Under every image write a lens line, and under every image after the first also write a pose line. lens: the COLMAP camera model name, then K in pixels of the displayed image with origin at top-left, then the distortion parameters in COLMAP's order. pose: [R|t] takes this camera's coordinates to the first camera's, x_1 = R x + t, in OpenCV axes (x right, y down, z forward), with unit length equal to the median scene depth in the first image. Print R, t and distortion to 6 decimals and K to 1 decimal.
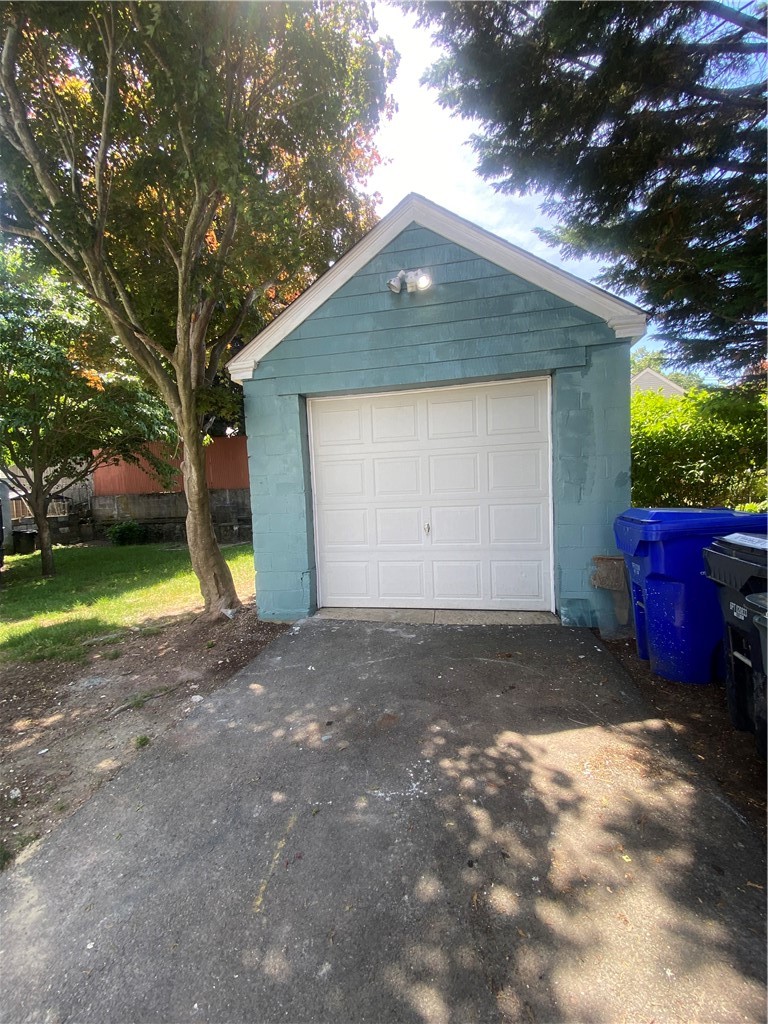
lens RADIAL K [[414.0, 0, 383.9], [0, 414.0, 515.4], [0, 0, 1]] dist [-0.006718, -0.005741]
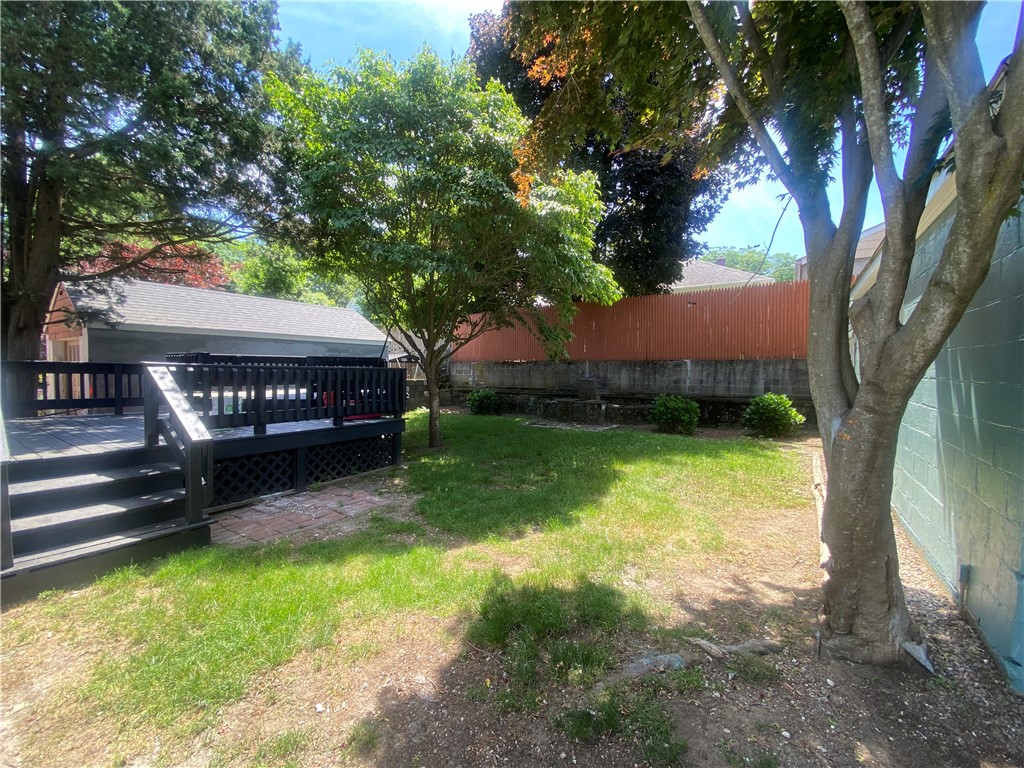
lens RADIAL K [[414.0, 0, 514.8], [0, 414.0, 381.4], [0, 0, 1]] dist [-0.006718, -0.005741]
pose [[0.920049, 0.062306, -0.386819, -0.187159], [-0.069870, 0.997541, -0.005509, -0.004095], [0.385524, 0.032095, 0.922139, 0.134326]]
